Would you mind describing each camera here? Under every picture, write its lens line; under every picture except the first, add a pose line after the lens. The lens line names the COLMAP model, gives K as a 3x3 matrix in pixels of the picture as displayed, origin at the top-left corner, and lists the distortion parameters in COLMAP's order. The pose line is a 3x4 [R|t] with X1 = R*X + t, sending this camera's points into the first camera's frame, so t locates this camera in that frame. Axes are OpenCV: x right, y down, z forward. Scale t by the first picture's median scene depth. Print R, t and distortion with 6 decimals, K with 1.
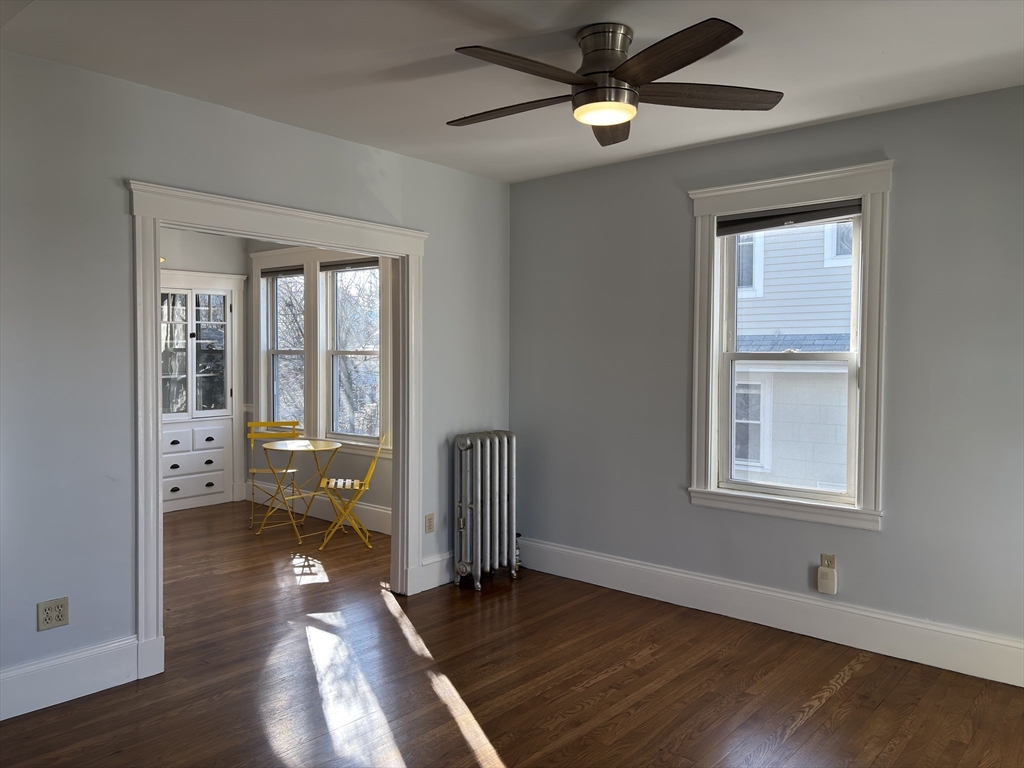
lens RADIAL K [[770.3, 0, 512.0], [0, 770.3, 384.0], [0, 0, 1]] dist [0.009639, 0.001720]
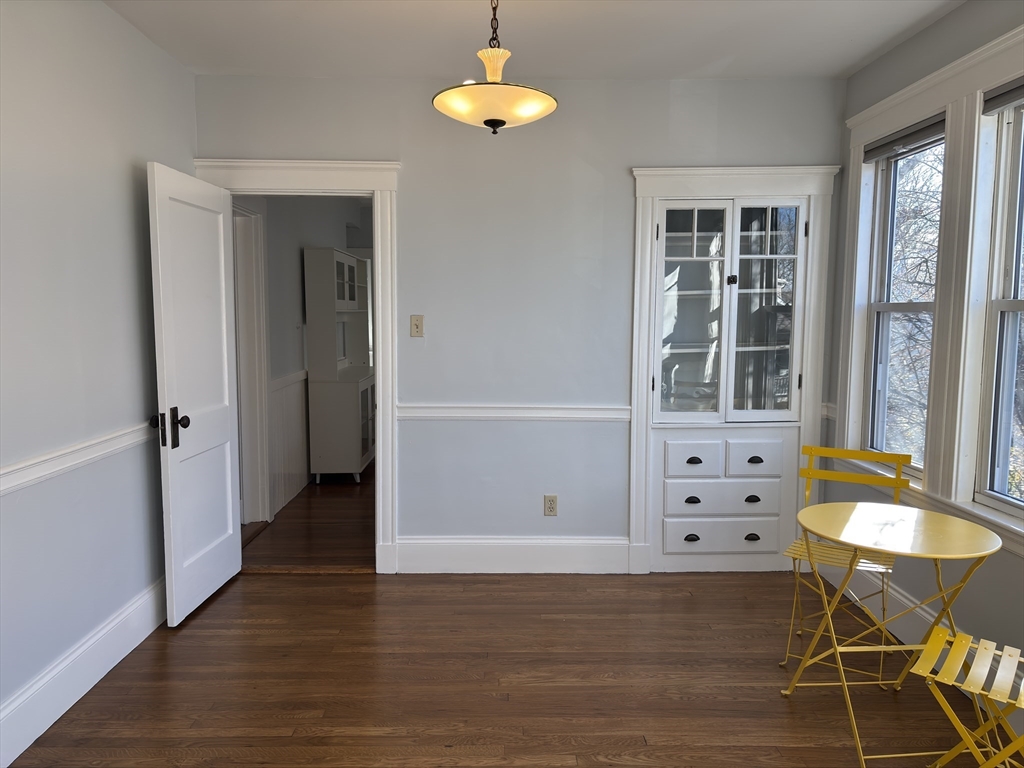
lens RADIAL K [[774.1, 0, 508.5], [0, 774.1, 388.8], [0, 0, 1]] dist [0.030480, -0.006423]
pose [[0.659468, 0.067832, -0.748666, -0.081719], [-0.026474, 0.997398, 0.067049, -0.016008], [0.751266, -0.024396, 0.659548, 0.479859]]
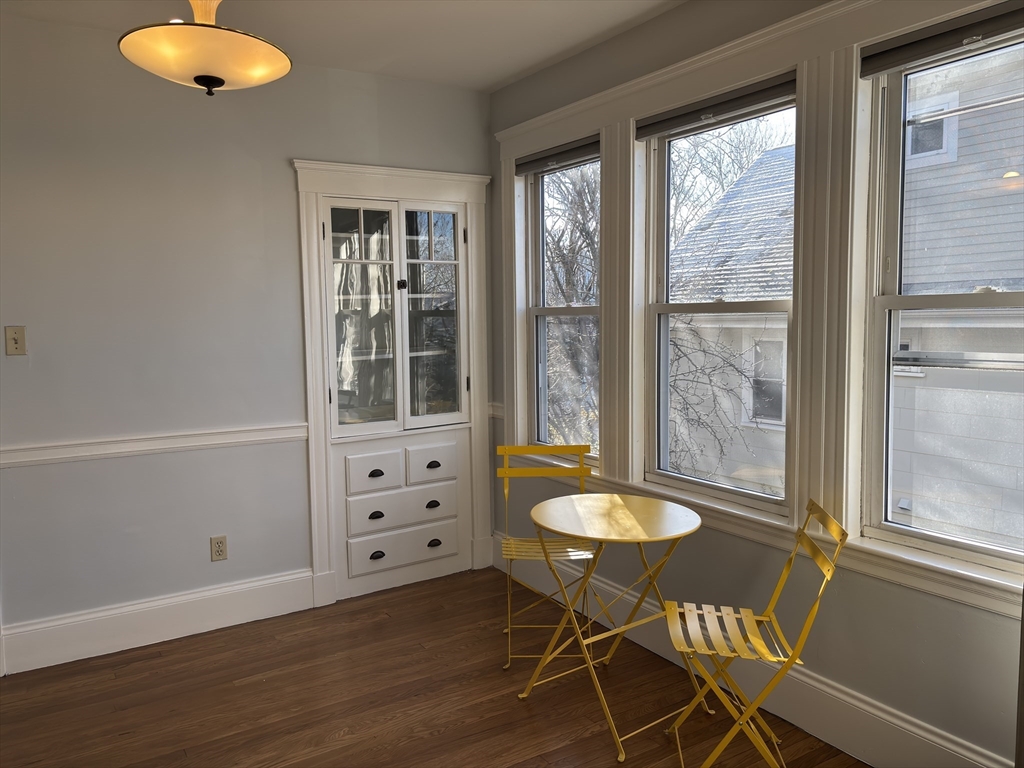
lens RADIAL K [[772.8, 0, 512.0], [0, 772.8, 384.0], [0, 0, 1]] dist [0.092506, -0.095862]
pose [[0.955562, 0.005336, -0.294743, -0.166250], [0.009907, 0.998690, 0.050197, -0.017678], [0.294625, -0.050887, 0.954257, 0.470139]]
